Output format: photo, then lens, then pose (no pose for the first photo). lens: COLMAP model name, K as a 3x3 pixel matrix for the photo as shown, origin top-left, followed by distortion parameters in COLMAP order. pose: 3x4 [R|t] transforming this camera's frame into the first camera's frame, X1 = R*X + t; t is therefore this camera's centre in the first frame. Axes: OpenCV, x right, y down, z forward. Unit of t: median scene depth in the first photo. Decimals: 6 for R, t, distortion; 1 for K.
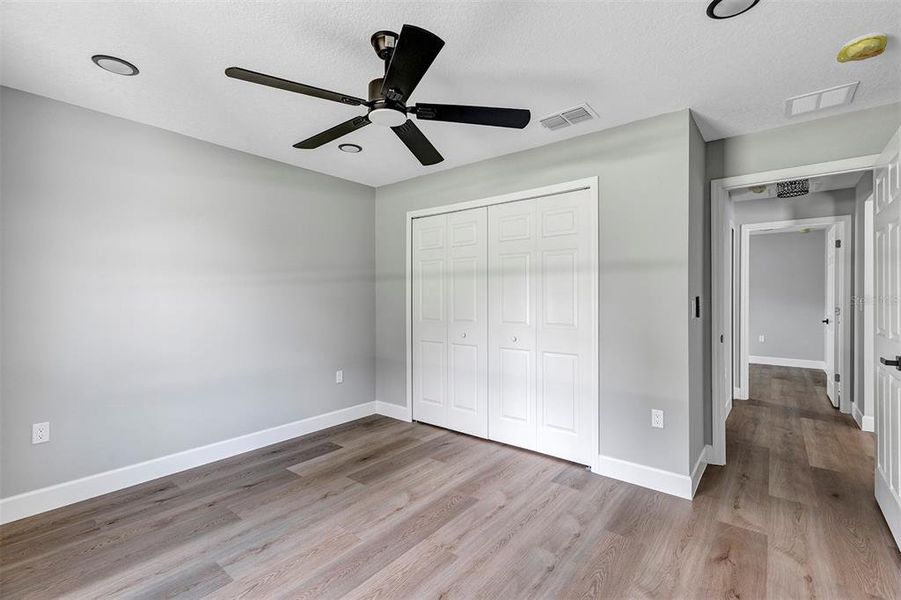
lens RADIAL K [[405.1, 0, 446.5], [0, 405.1, 295.8], [0, 0, 1]] dist [0.002821, -0.000167]
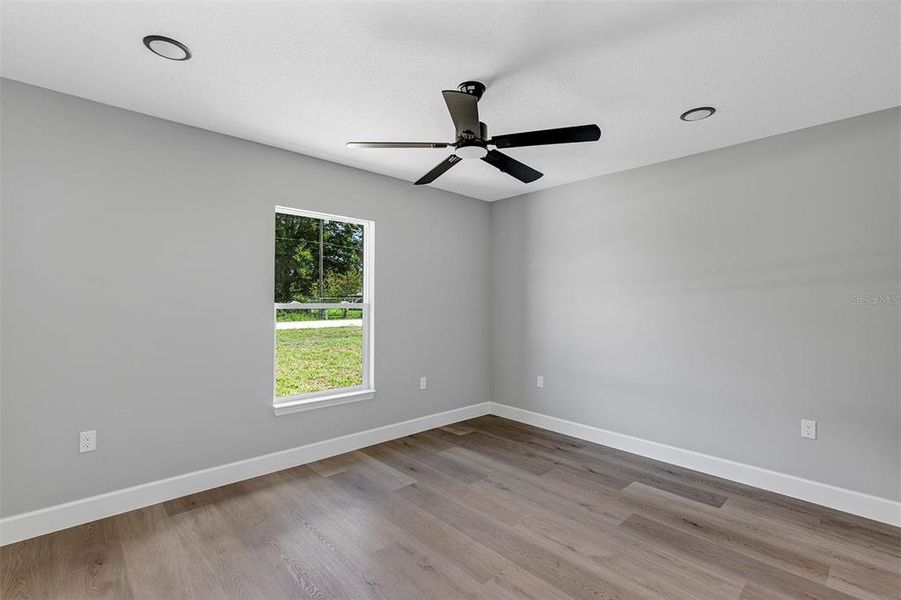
lens RADIAL K [[405.1, 0, 448.1], [0, 405.1, 306.1], [0, 0, 1]] dist [0.002821, -0.000167]
pose [[-0.134465, 0.012186, -0.990843, 0.702645], [-0.009906, 0.999858, 0.013641, -0.006521], [0.990869, 0.011649, -0.134326, 0.761255]]
